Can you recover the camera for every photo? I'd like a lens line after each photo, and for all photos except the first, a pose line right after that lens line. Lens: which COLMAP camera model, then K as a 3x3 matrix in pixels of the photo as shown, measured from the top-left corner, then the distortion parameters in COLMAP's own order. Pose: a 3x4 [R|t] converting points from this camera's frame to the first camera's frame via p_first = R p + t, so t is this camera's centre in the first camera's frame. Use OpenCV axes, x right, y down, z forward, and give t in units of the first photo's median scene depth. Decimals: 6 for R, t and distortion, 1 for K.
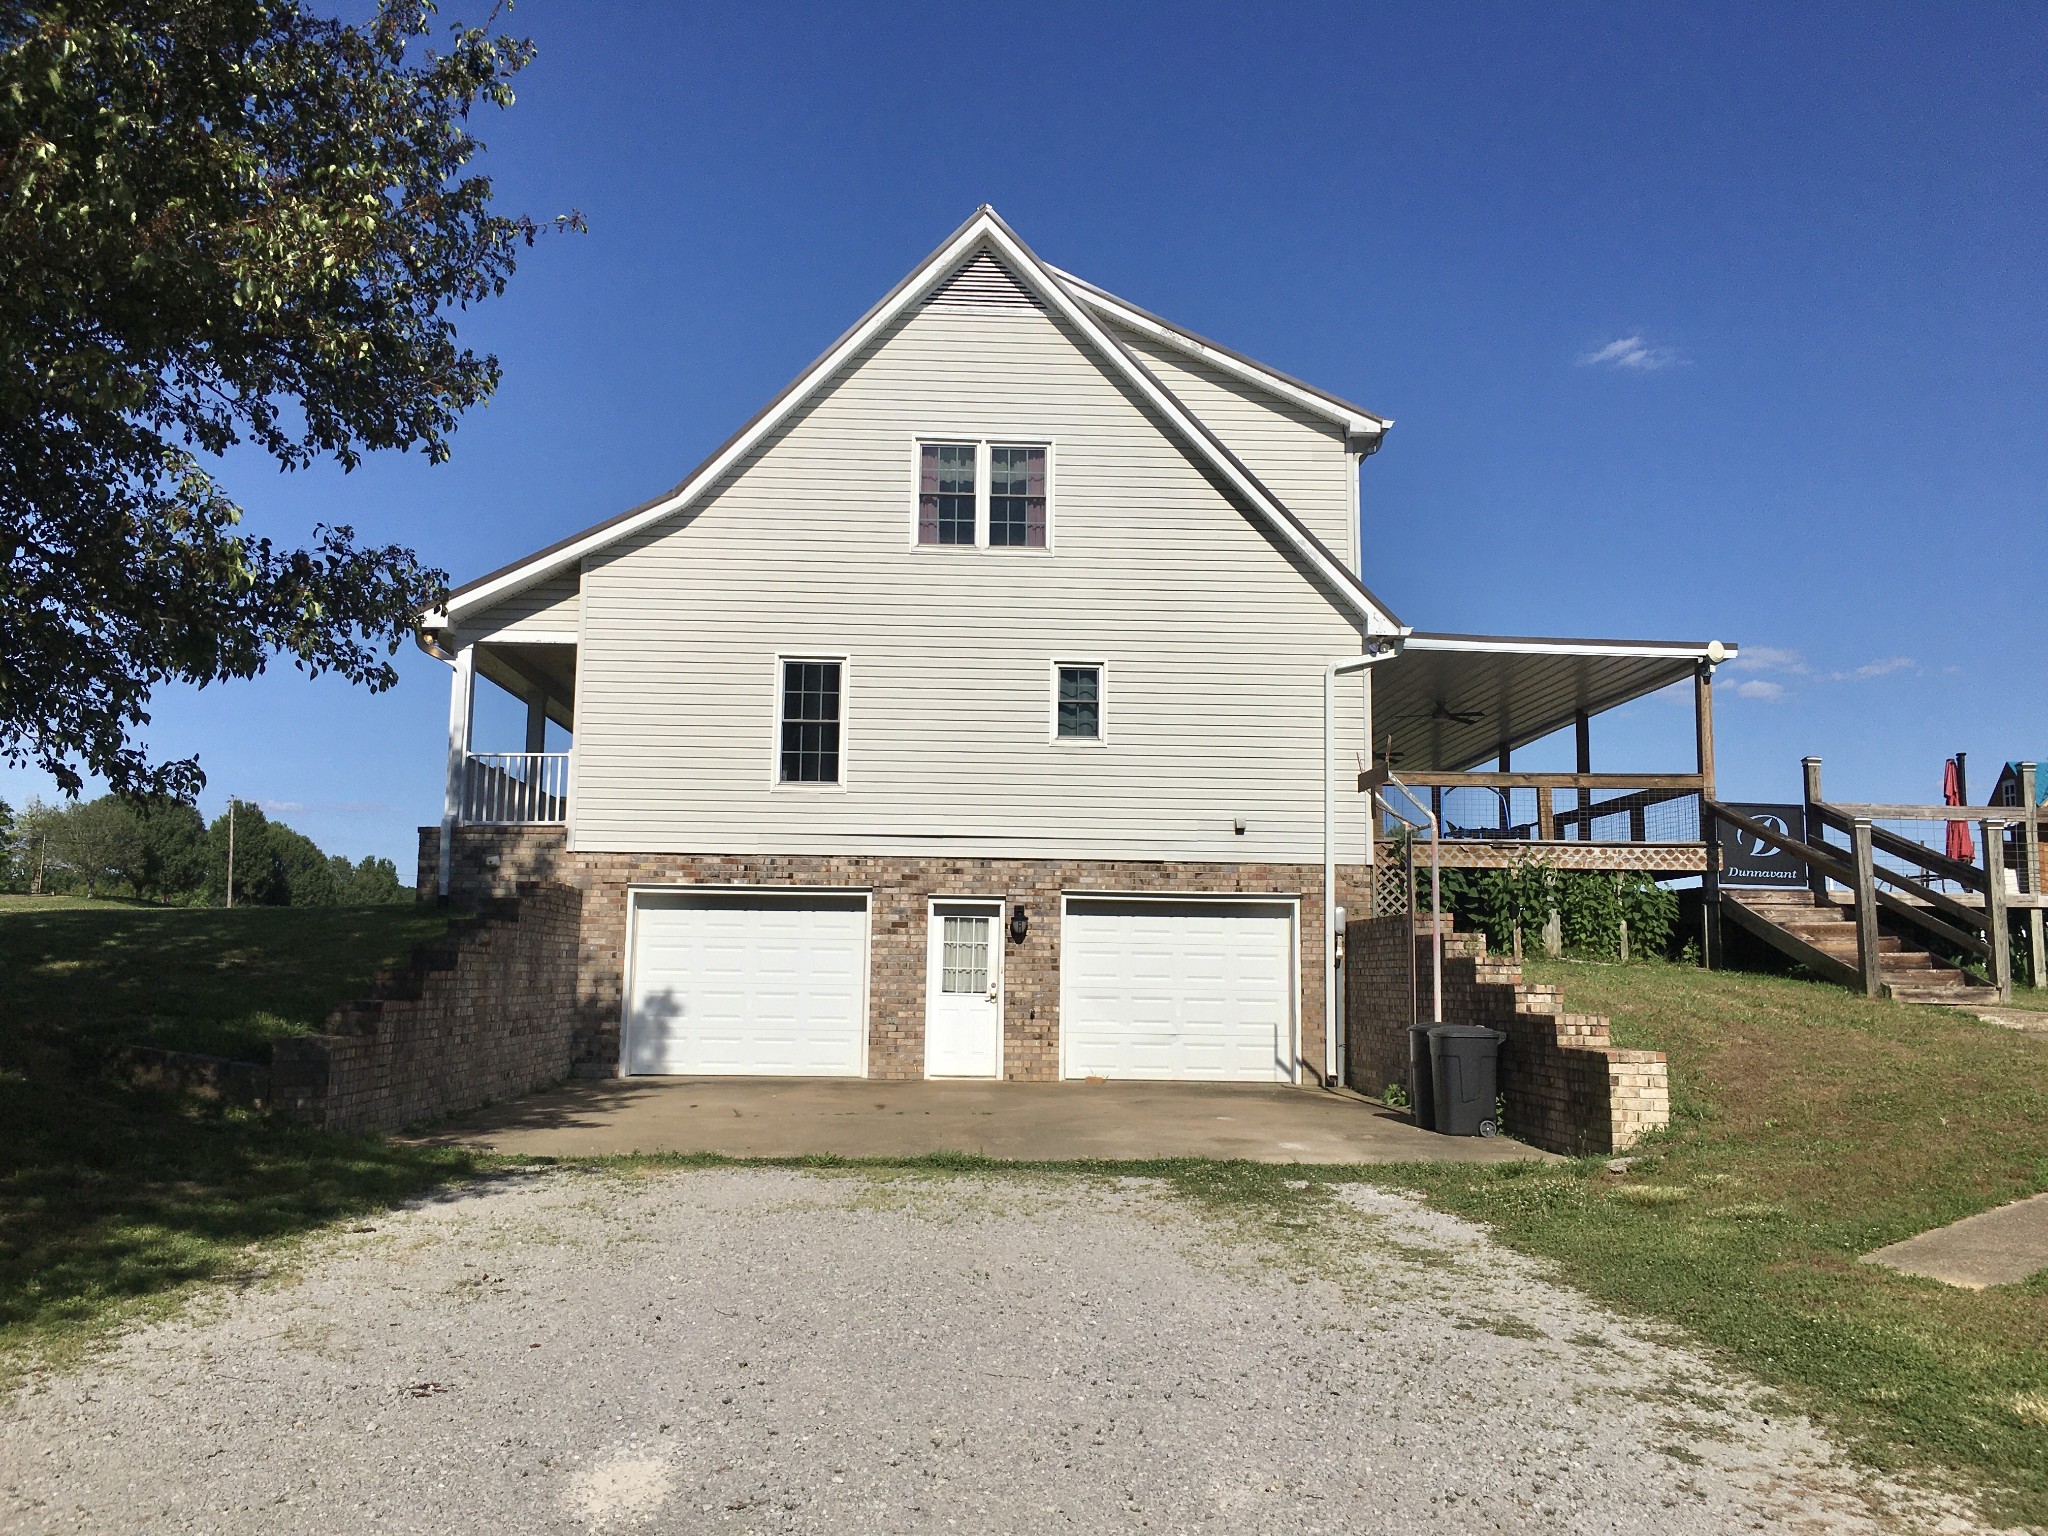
lens RADIAL K [[1721.3, 0, 1020.9], [0, 1721.3, 737.8], [0, 0, 1]] dist [0.076306, -0.101121]
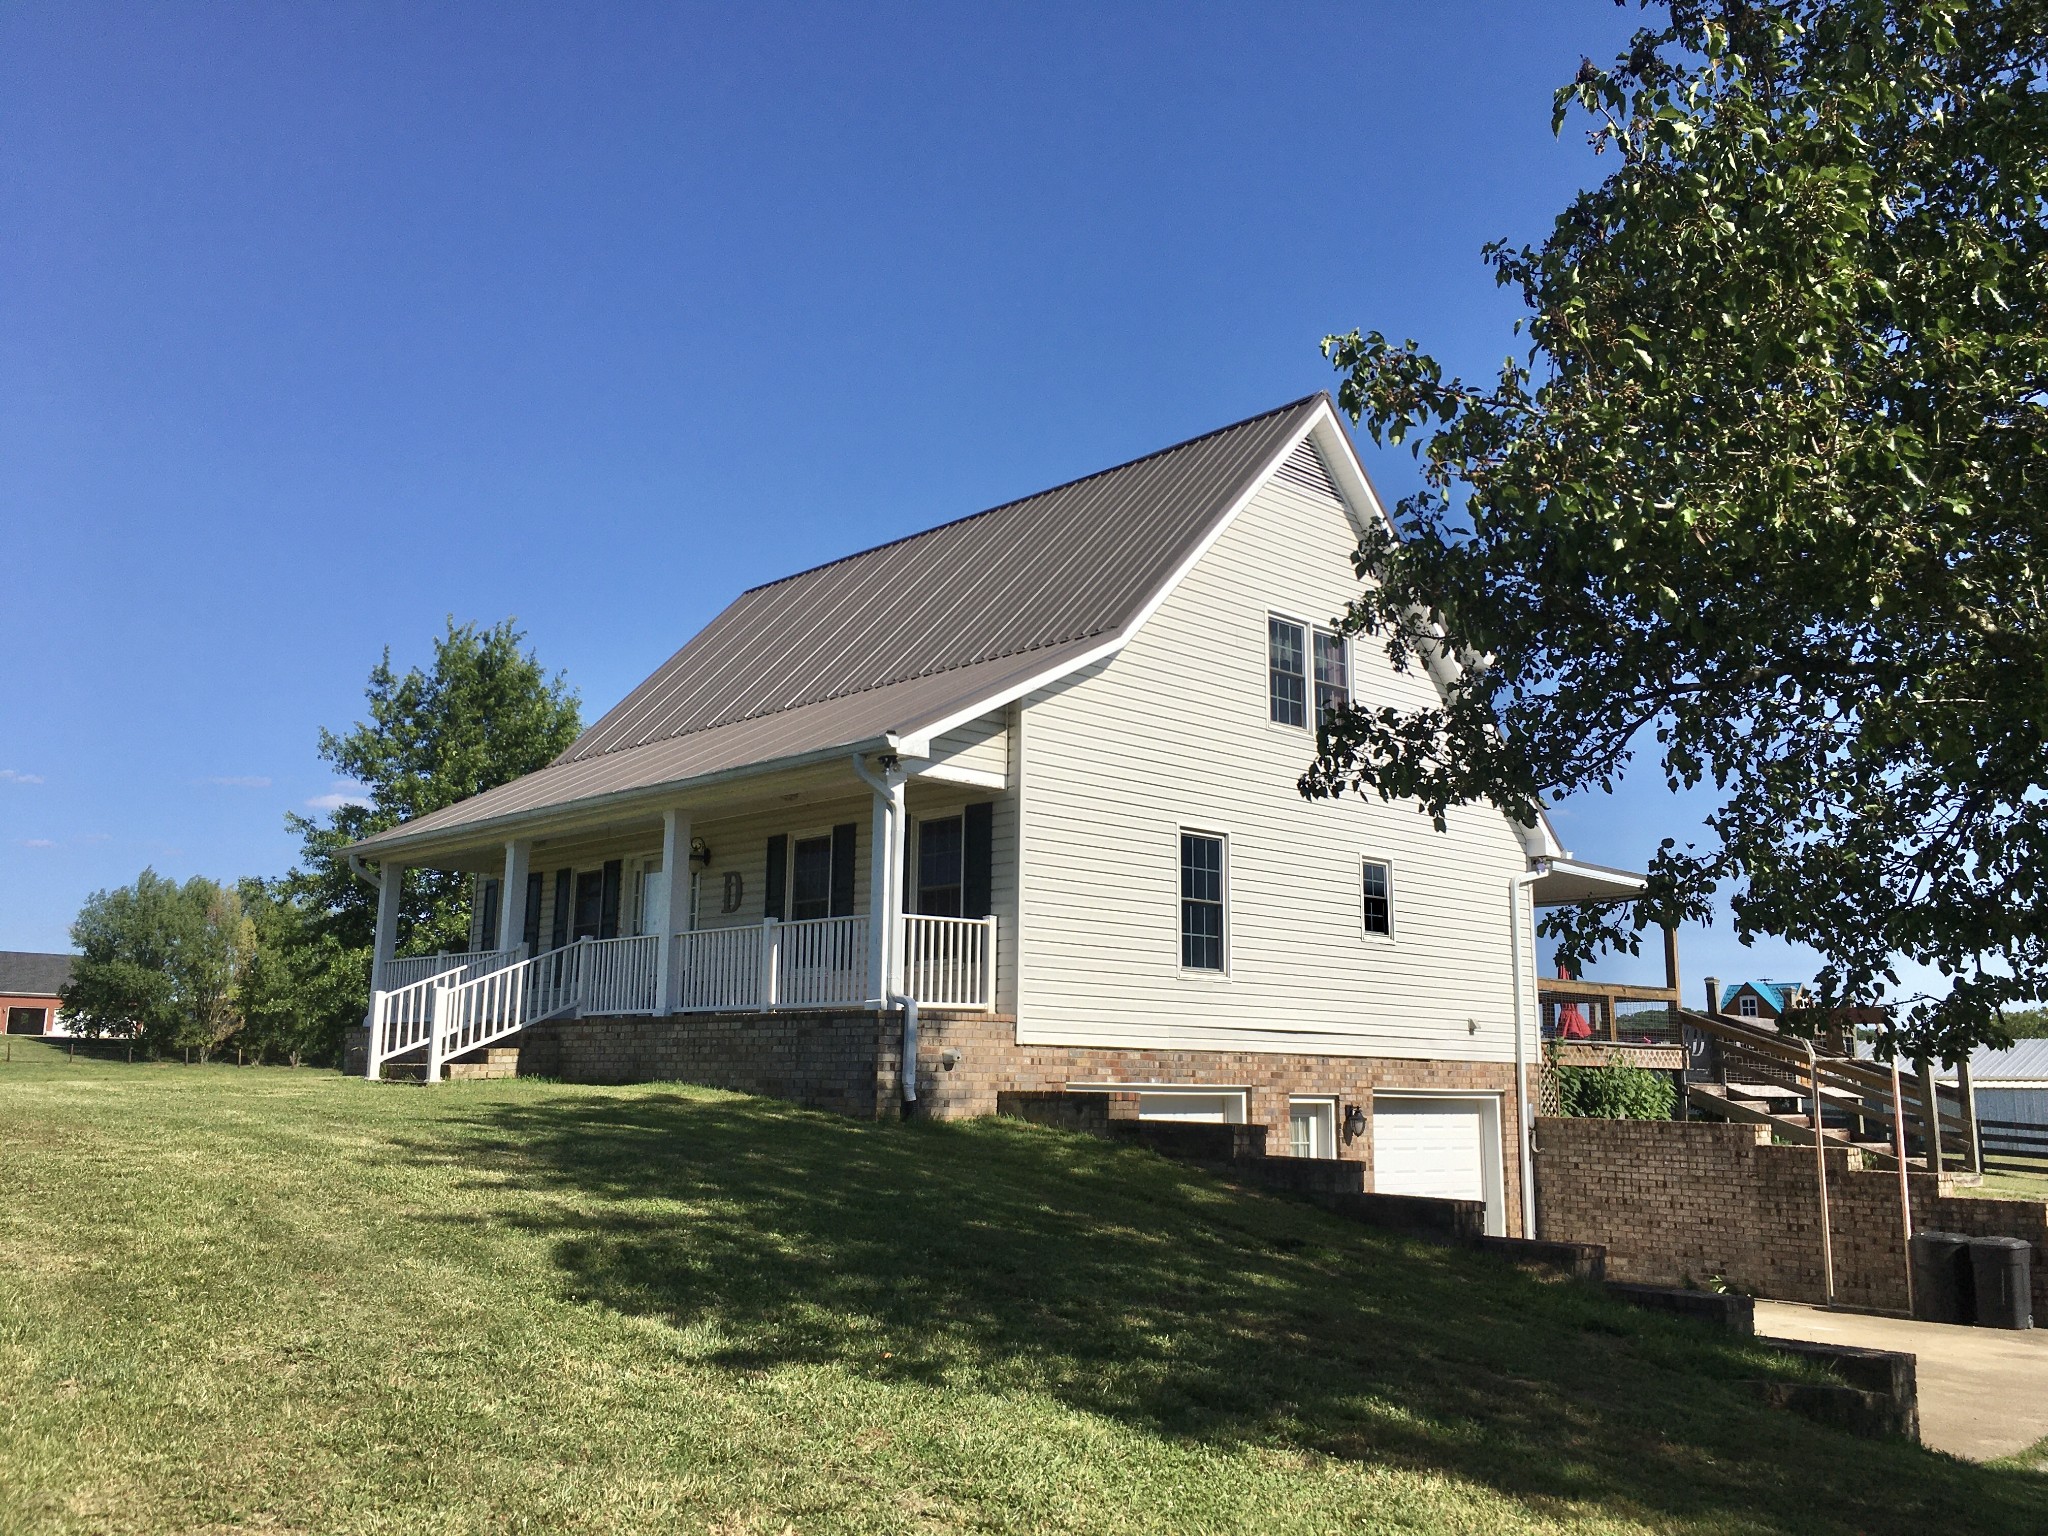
lens RADIAL K [[1721.3, 0, 1020.9], [0, 1721.3, 737.8], [0, 0, 1]] dist [0.076306, -0.101121]
pose [[0.757253, 0.123875, 0.641267, -0.792996], [-0.091926, 0.992290, -0.083130, -0.010946], [-0.646621, 0.004001, 0.762801, 0.362647]]
